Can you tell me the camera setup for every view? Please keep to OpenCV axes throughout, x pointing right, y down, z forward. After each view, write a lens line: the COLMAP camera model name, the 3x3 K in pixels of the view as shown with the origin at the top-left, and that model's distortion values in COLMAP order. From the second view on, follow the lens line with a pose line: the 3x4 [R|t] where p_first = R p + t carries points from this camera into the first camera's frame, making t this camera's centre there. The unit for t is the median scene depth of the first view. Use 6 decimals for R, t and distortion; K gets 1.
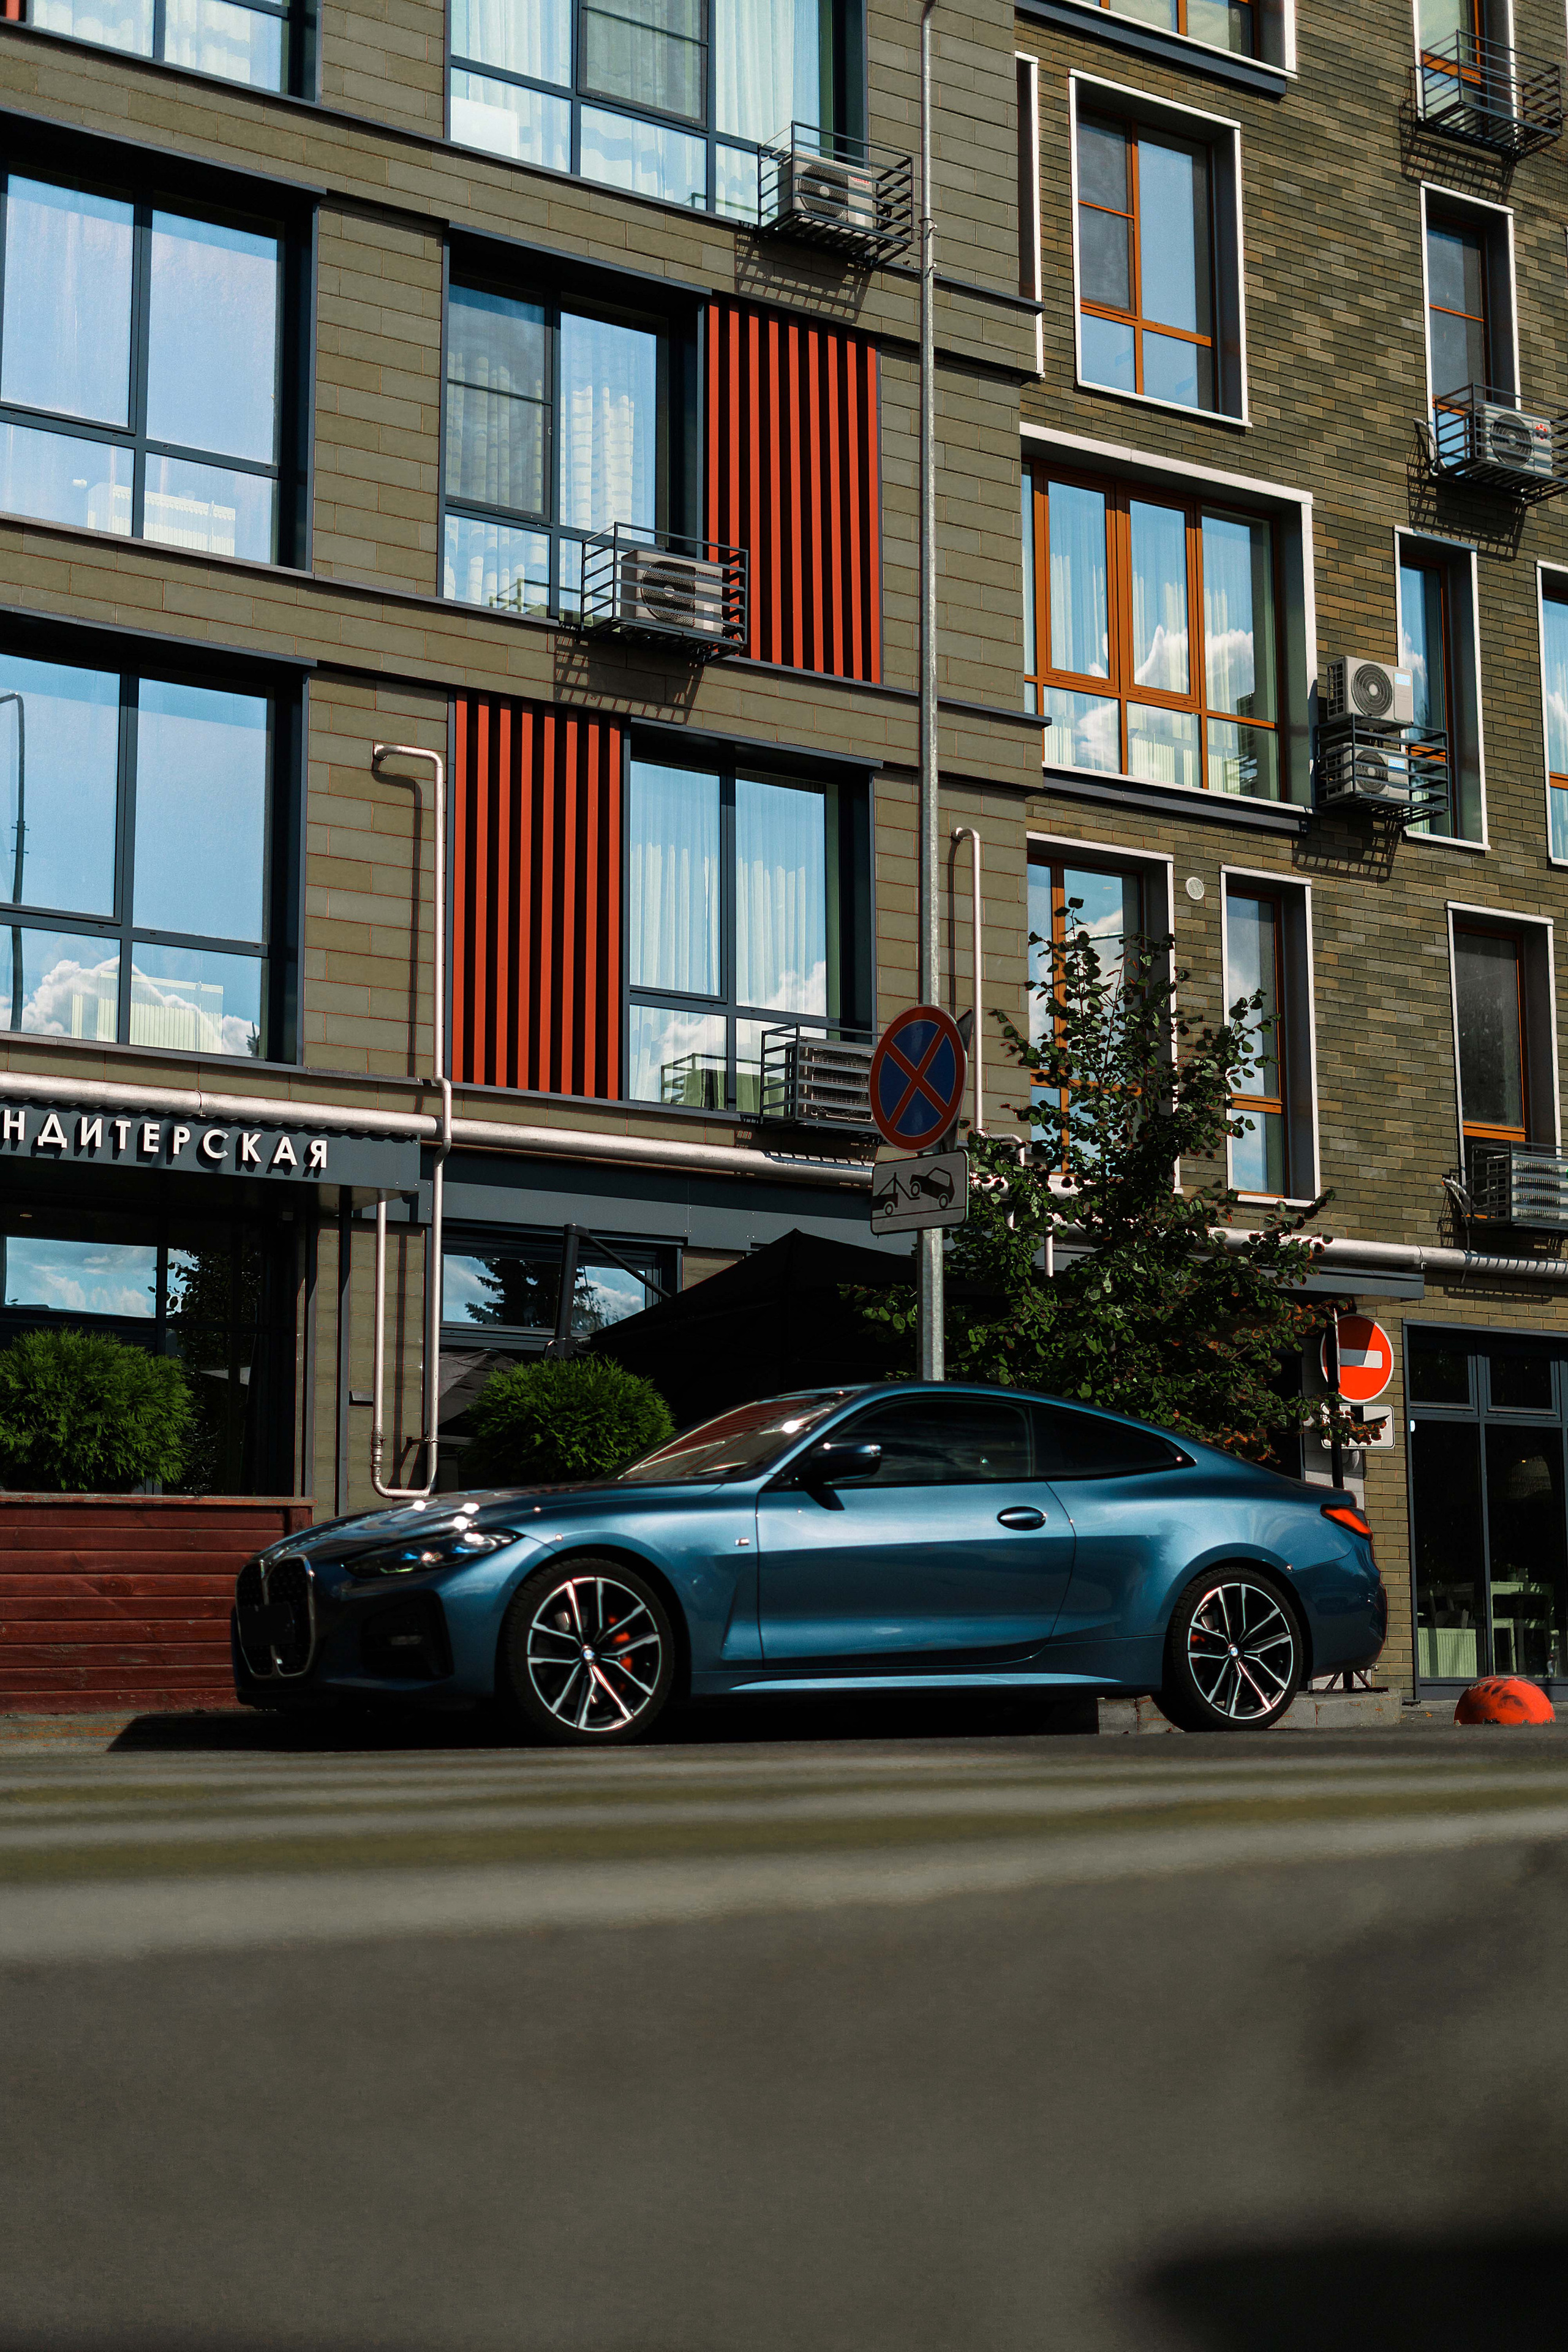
lens RADIAL K [[3315.5, 0, 775.0], [0, 3315.5, 1067.8], [0, 0, 1]] dist [-0.030100, -0.058881]
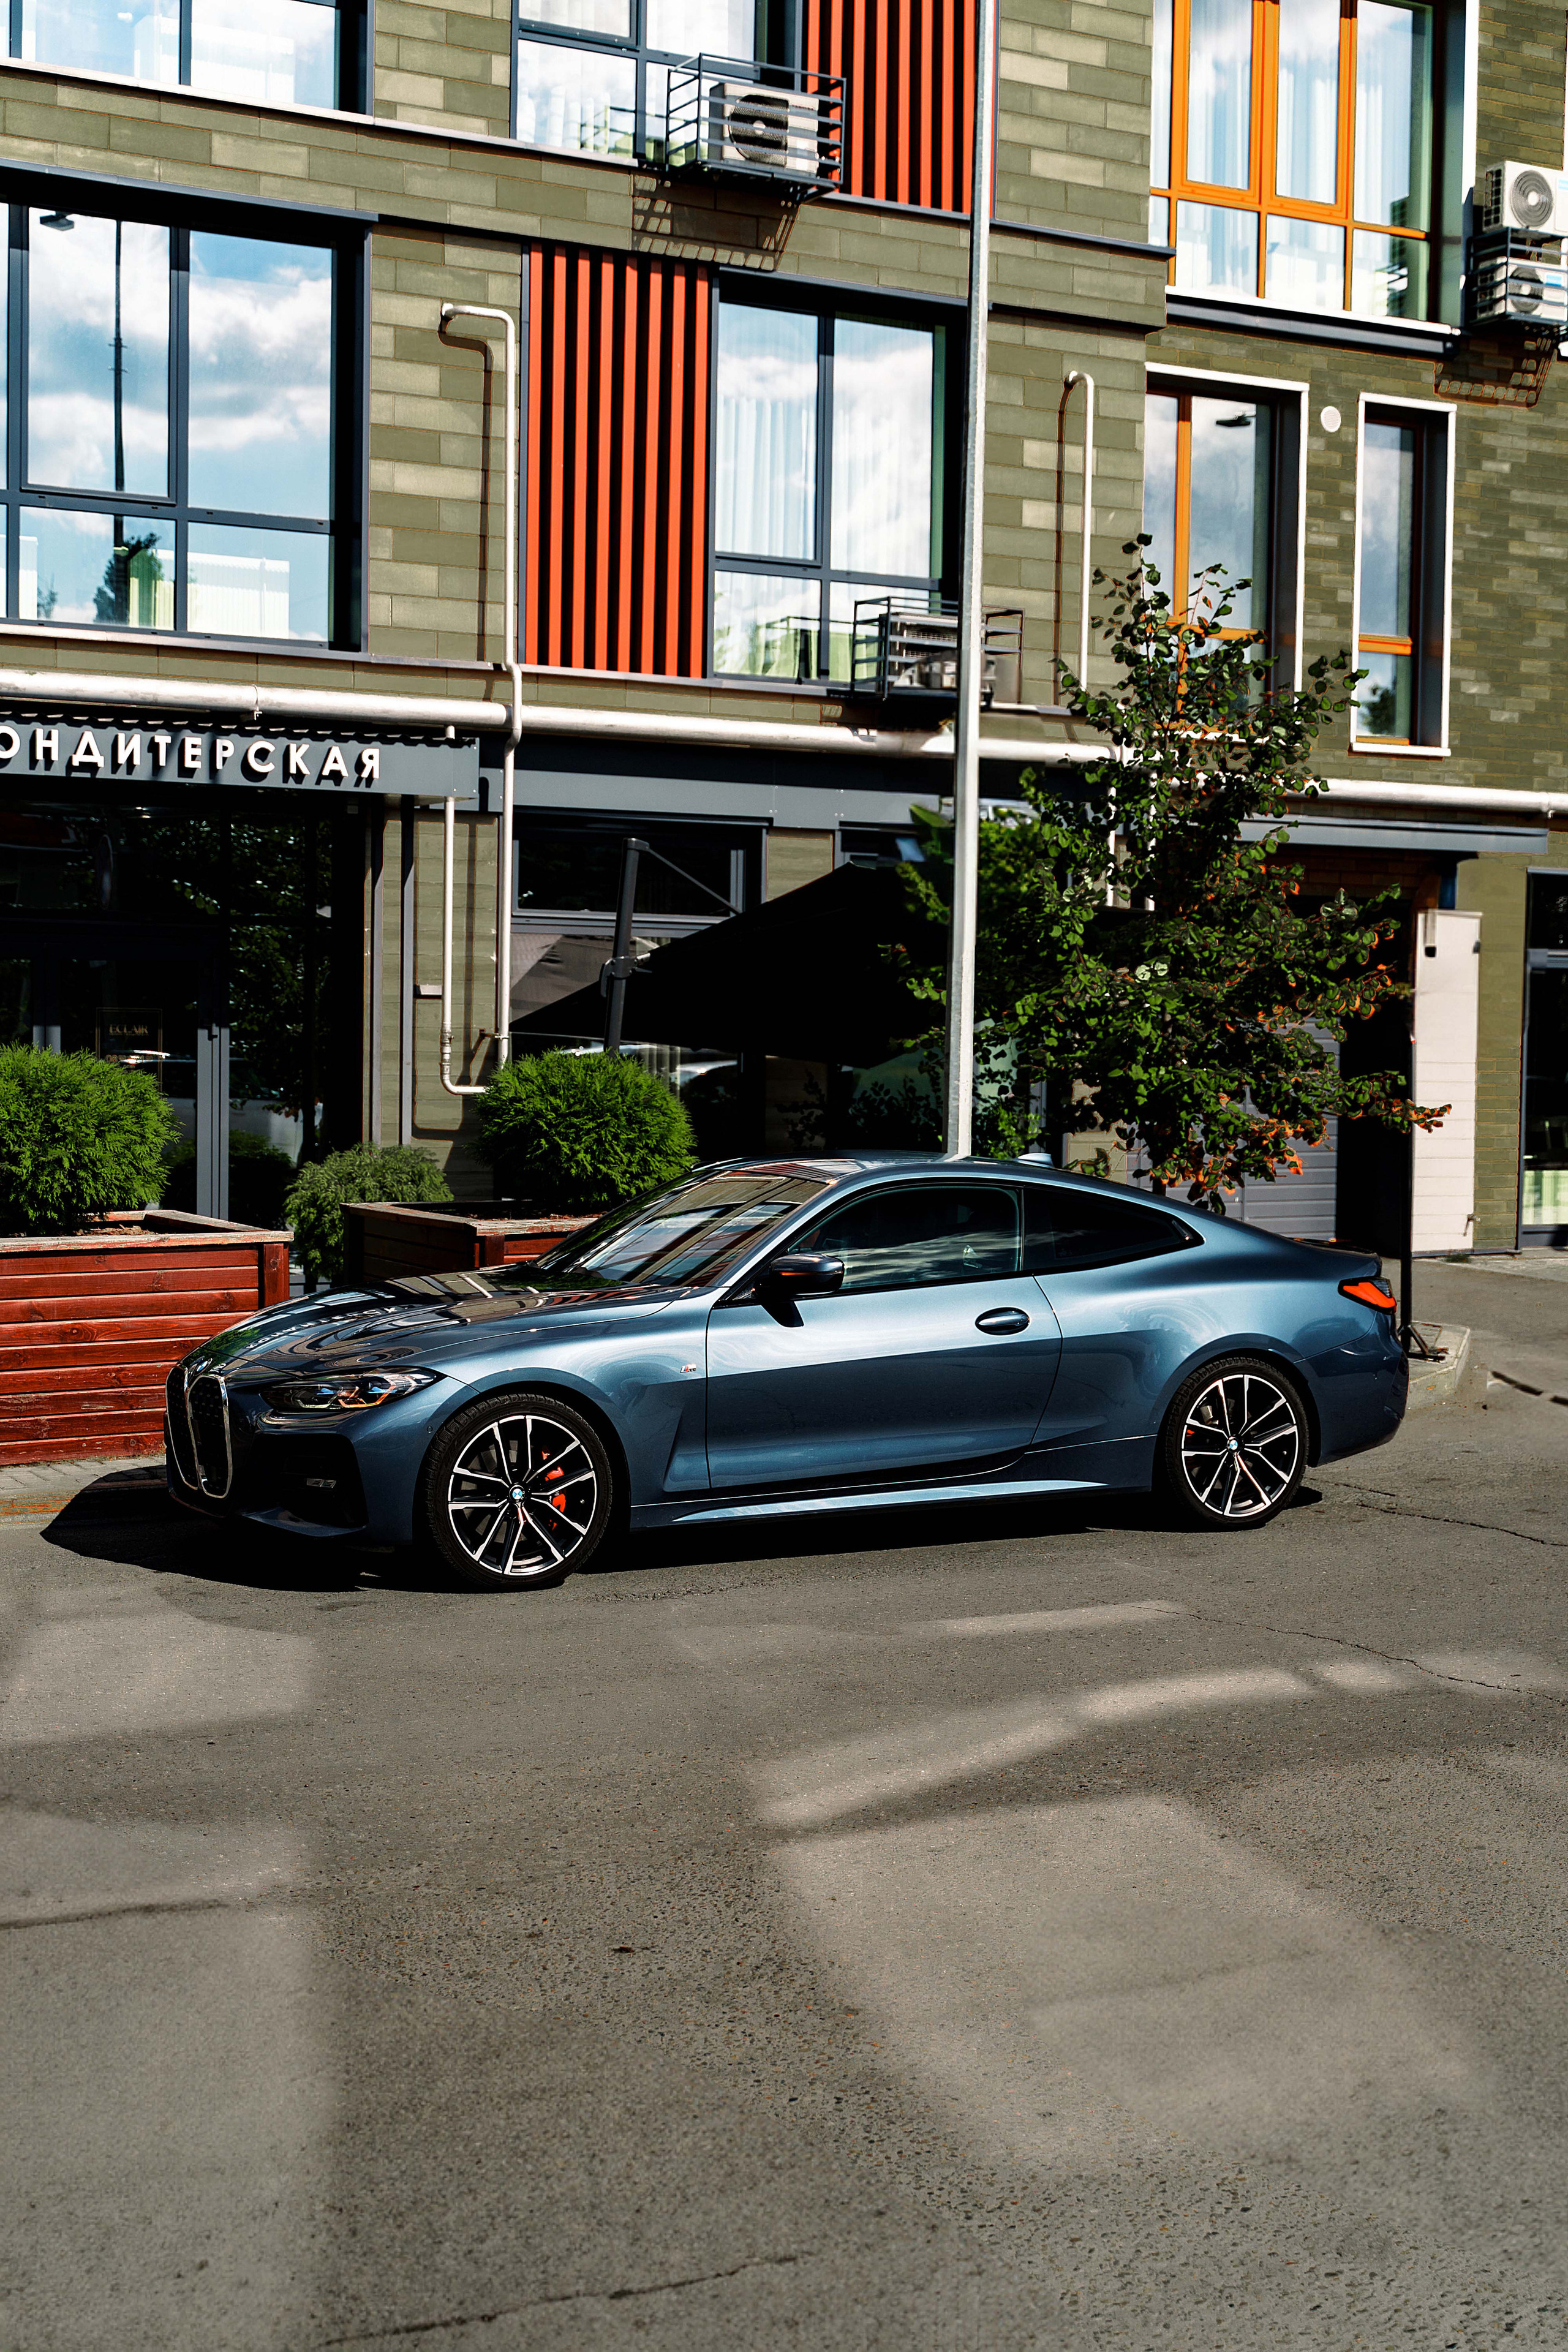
lens RADIAL K [[3202.0, 0, 771.1], [0, 3202.0, 1126.6], [0, 0, 1]] dist [-0.009607, -0.035653]
pose [[0.998134, 0.017295, -0.058569, 0.033748], [-0.005297, 0.979964, 0.199104, -0.053729], [0.060839, -0.198422, 0.978227, 0.067225]]
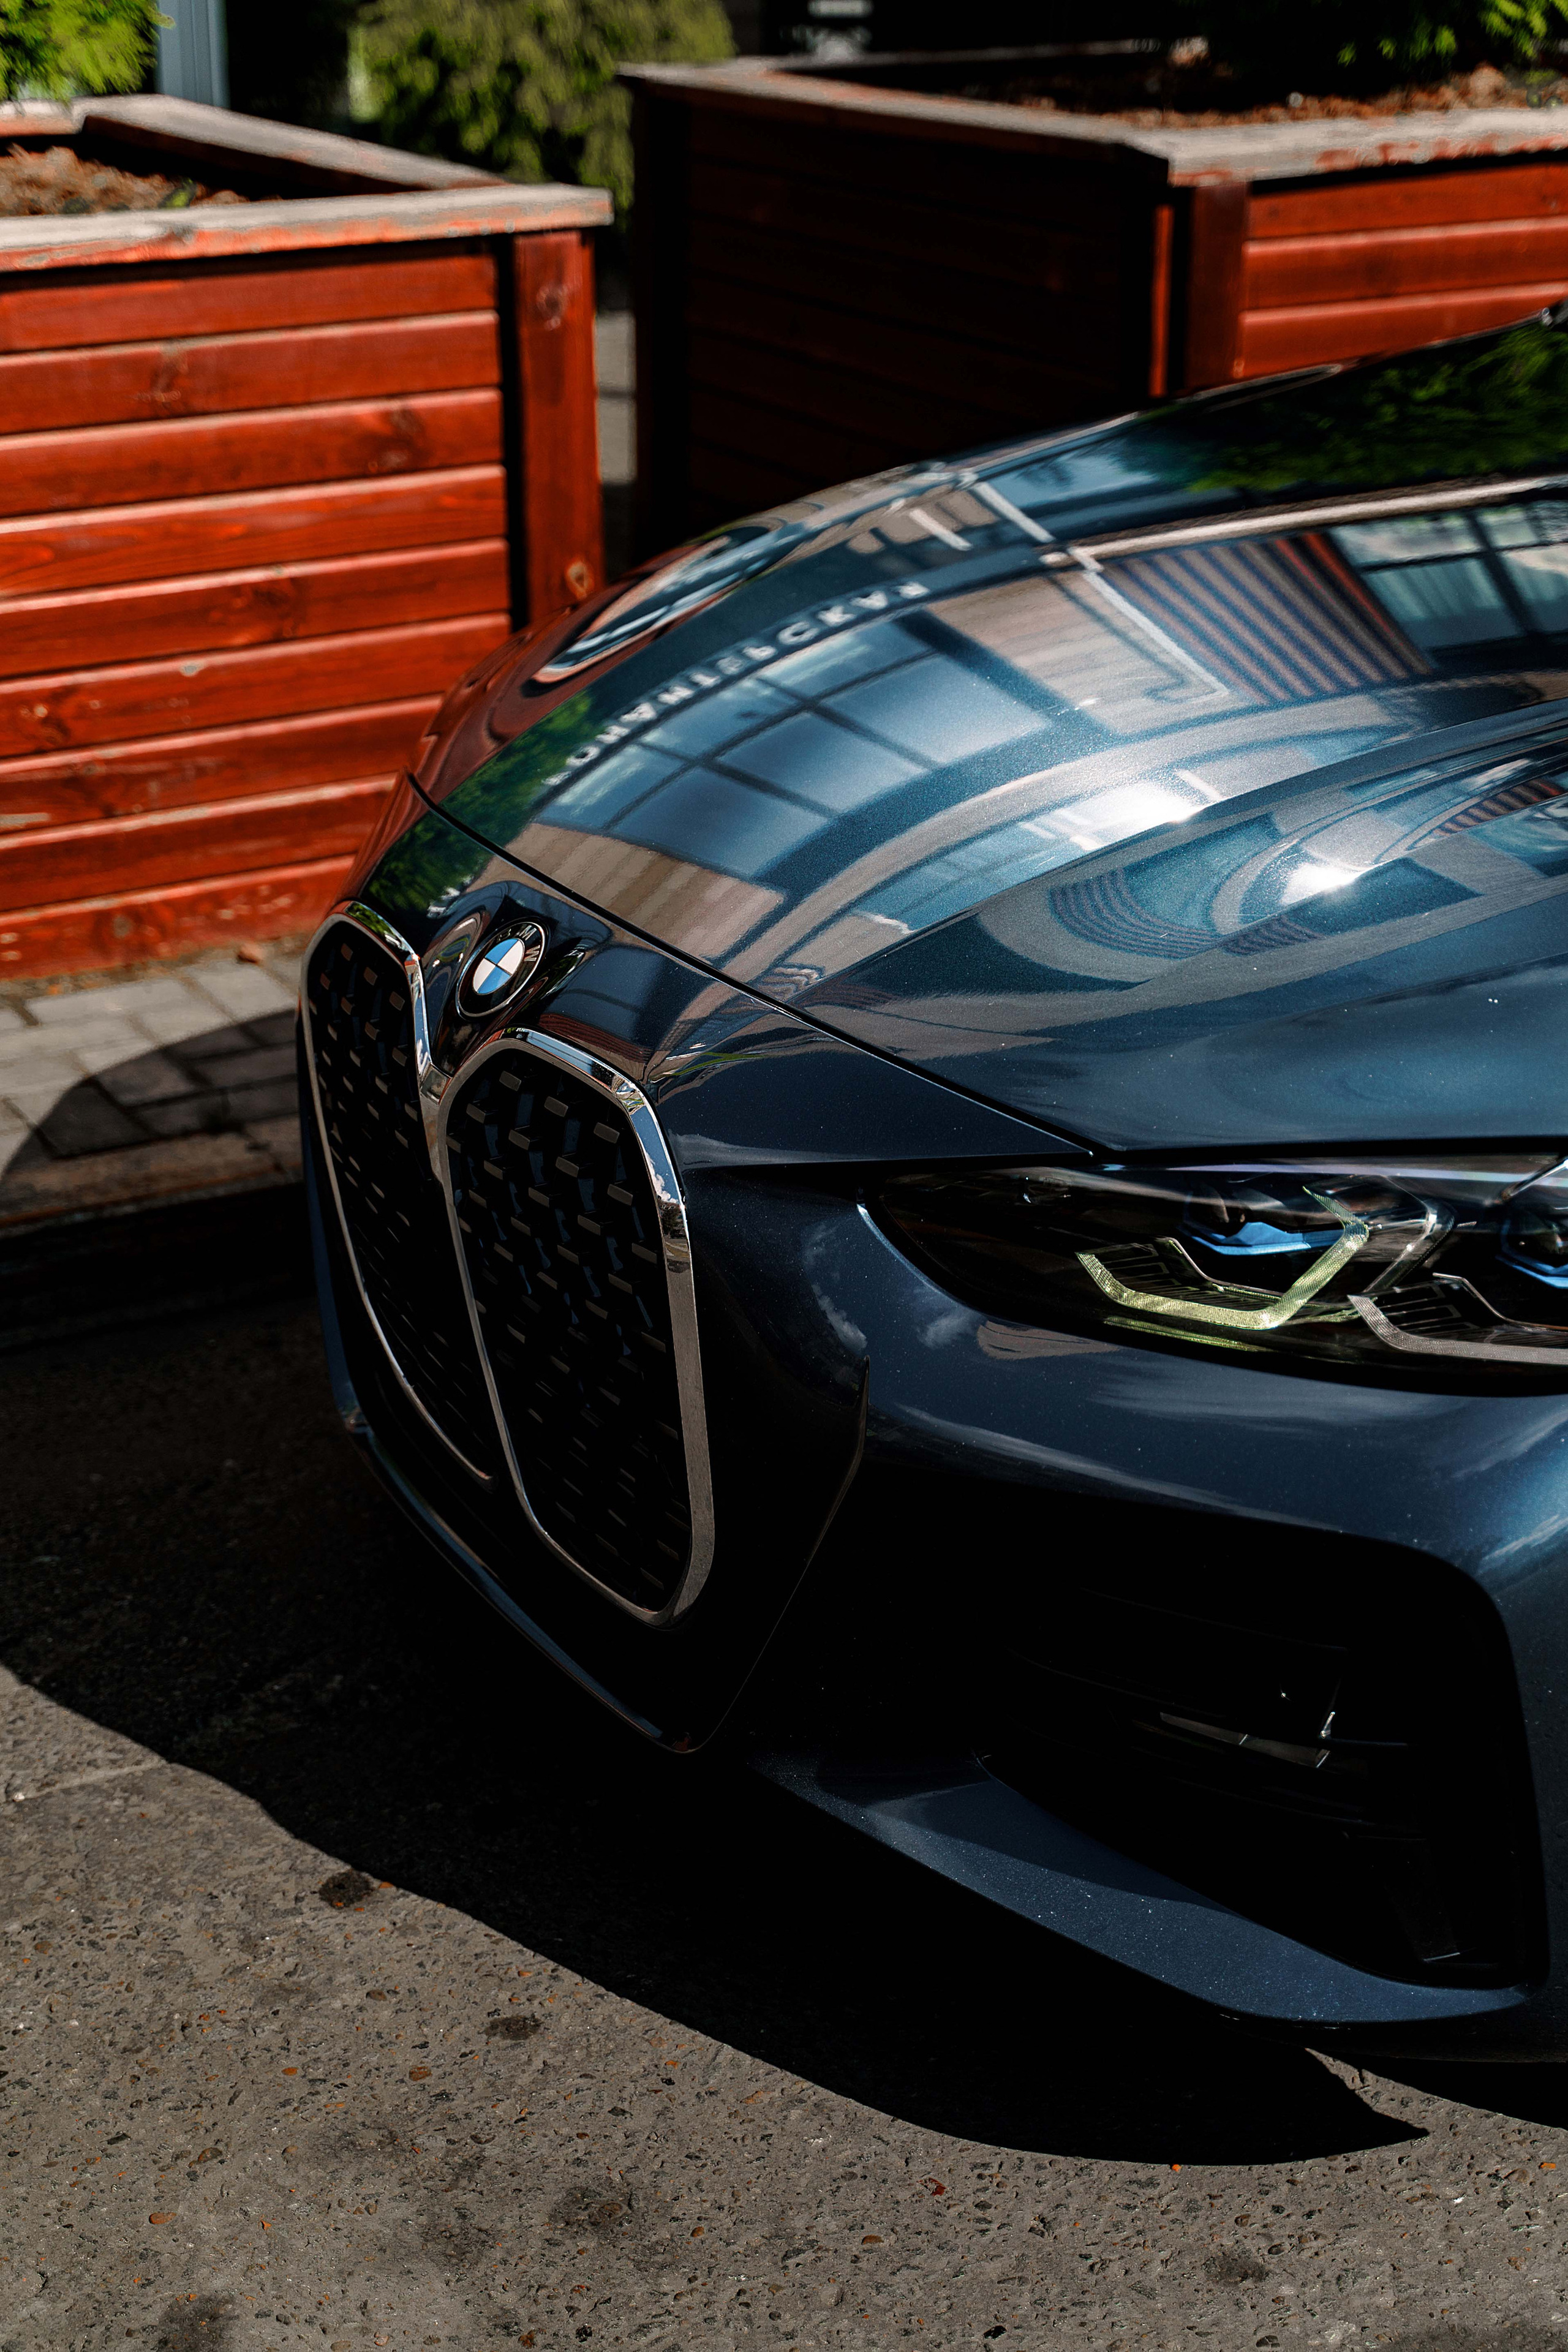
lens RADIAL K [[3631.4, 0, 712.8], [0, 3631.4, 1172.5], [0, 0, 1]] dist [-0.026349, 0.010377]
pose [[0.997593, 0.024757, -0.064778, -0.066926], [0.011695, 0.860673, 0.509024, 0.027693], [0.068355, -0.508556, 0.858311, 0.433045]]
